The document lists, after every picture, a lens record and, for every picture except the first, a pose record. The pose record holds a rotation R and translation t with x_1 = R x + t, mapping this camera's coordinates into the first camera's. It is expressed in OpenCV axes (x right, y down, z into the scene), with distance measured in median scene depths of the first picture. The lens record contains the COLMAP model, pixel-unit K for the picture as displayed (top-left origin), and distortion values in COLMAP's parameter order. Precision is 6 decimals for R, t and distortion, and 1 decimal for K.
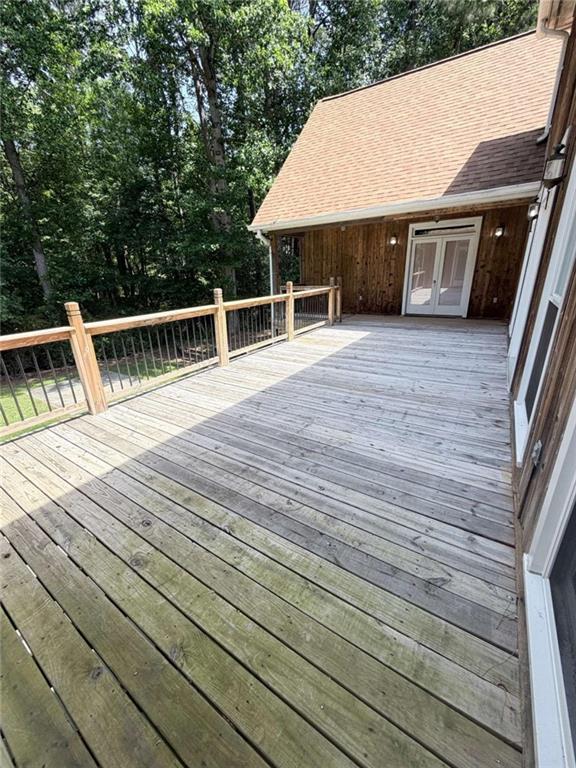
lens RADIAL K [[306.4, 0, 288.0], [0, 306.4, 384.0], [0, 0, 1]] dist [0.000464, -0.000045]
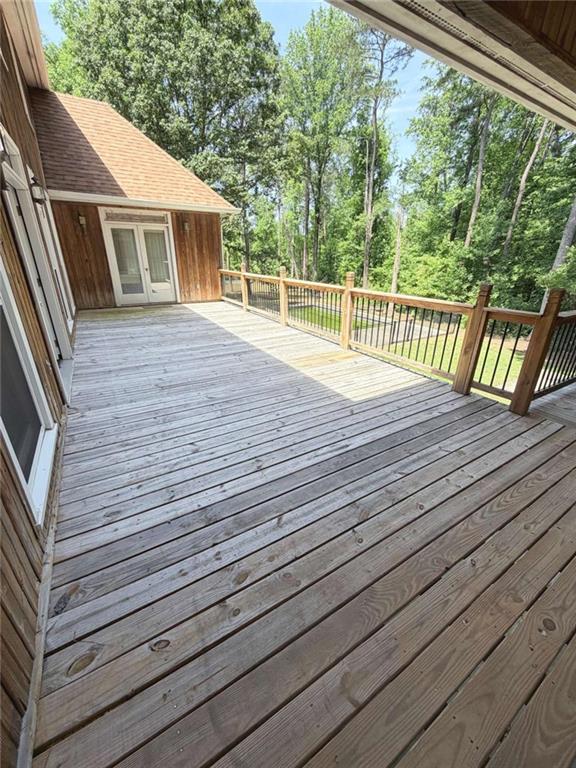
lens RADIAL K [[306.4, 0, 288.0], [0, 306.4, 384.0], [0, 0, 1]] dist [0.000464, -0.000045]
pose [[-0.425363, 0.377018, -0.822754, 0.995846], [-0.300741, 0.798552, 0.521411, -0.572812], [0.853593, 0.469224, -0.226290, 1.459226]]
